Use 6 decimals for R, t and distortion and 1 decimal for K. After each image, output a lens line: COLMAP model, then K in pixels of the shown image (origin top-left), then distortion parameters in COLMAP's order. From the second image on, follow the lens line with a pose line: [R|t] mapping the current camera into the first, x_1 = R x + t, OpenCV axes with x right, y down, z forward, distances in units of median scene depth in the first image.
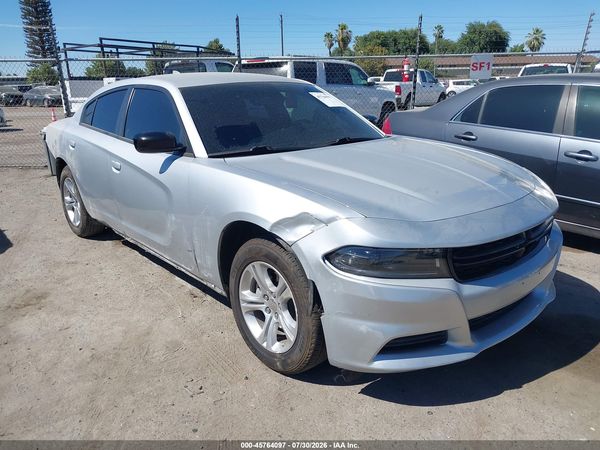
lens RADIAL K [[480.6, 0, 300.3], [0, 480.6, 225.9], [0, 0, 1]] dist [0.015246, -0.026265]
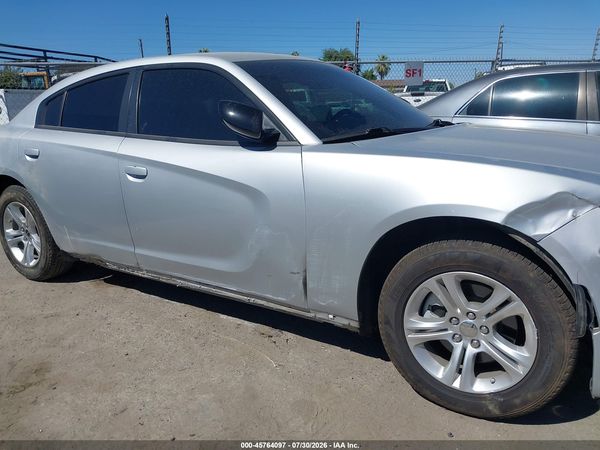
lens RADIAL K [[480.6, 0, 301.2], [0, 480.6, 226.6], [0, 0, 1]] dist [0.015246, -0.026265]
pose [[0.962245, -0.083976, 0.258906, -0.395379], [0.096096, 0.994774, -0.034495, 0.006813], [-0.254657, 0.058073, 0.965286, 0.280110]]
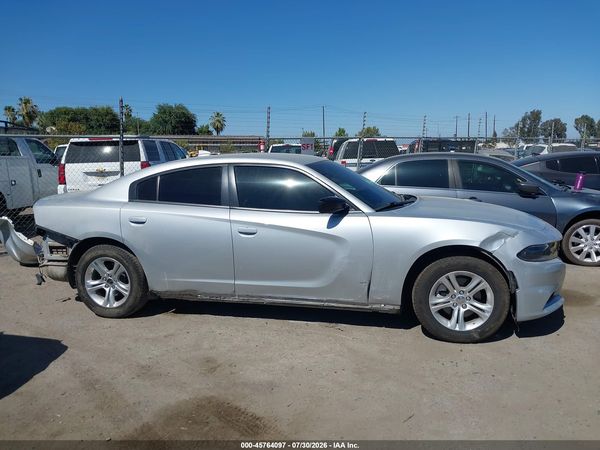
lens RADIAL K [[480.6, 0, 300.6], [0, 480.6, 221.9], [0, 0, 1]] dist [0.015246, -0.026265]
pose [[0.819029, -0.082961, 0.567722, -1.082662], [0.171210, 0.979749, -0.103827, -0.005164], [-0.547611, 0.182237, 0.816647, -0.013955]]
